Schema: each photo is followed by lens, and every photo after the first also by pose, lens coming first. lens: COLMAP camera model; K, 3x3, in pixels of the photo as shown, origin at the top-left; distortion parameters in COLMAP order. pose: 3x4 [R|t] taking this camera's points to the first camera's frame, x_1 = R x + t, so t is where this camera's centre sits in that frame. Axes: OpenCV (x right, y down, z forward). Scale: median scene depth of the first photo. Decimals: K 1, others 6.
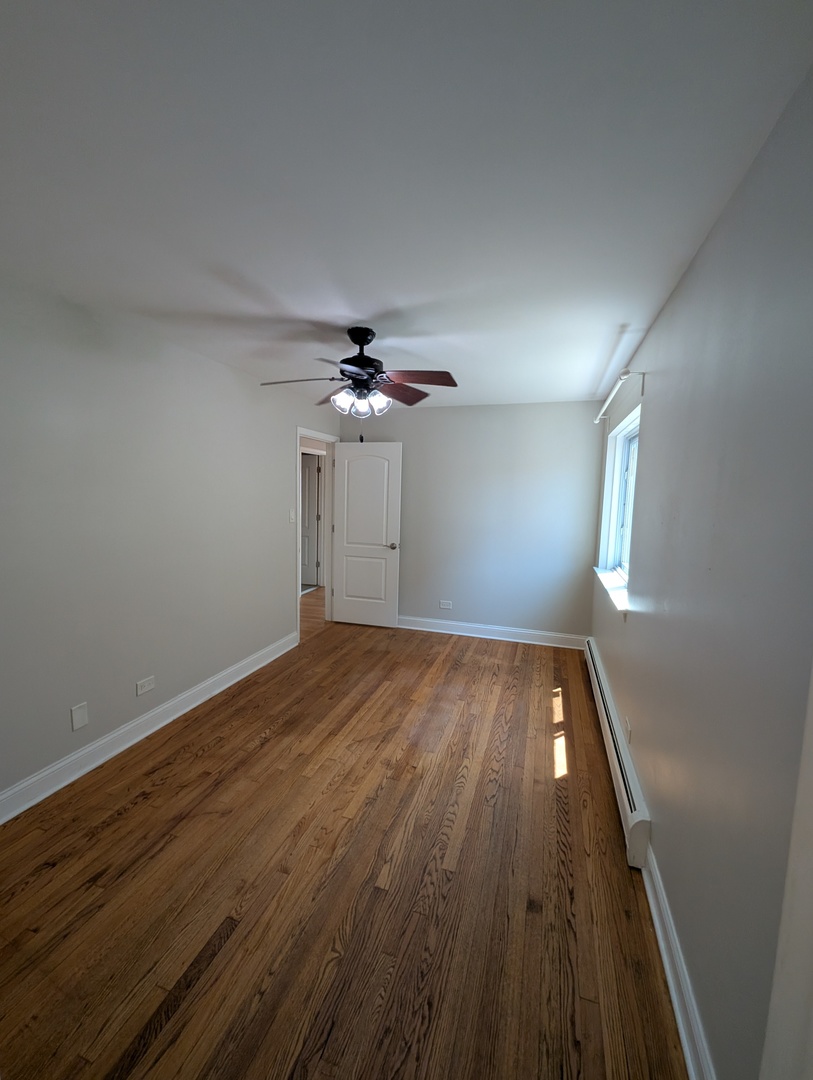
lens RADIAL K [[440.2, 0, 404.8], [0, 440.2, 539.5], [0, 0, 1]] dist [-0.002687, 0.000357]
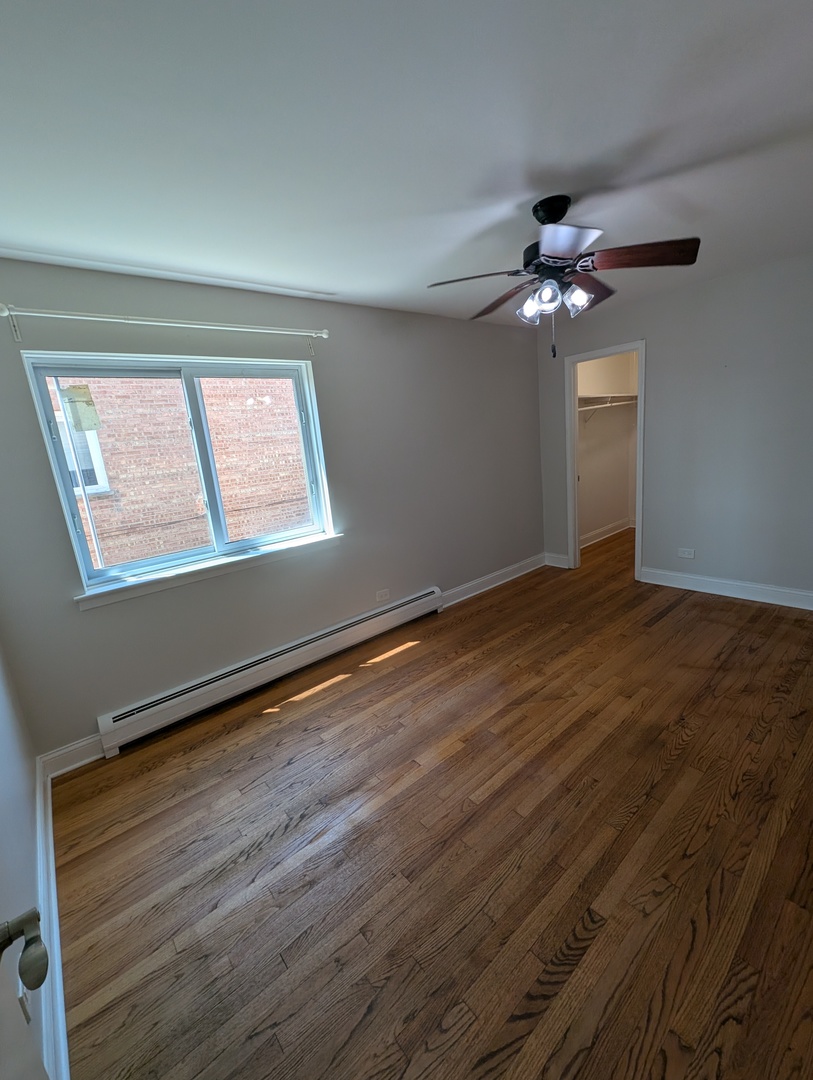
lens RADIAL K [[440.2, 0, 404.5], [0, 440.2, 538.1], [0, 0, 1]] dist [-0.002687, 0.000357]
pose [[-0.840720, -0.060939, 0.538029, -0.272357], [0.135603, 0.938287, 0.318166, -0.169632], [-0.524215, 0.340447, -0.780573, 1.598170]]
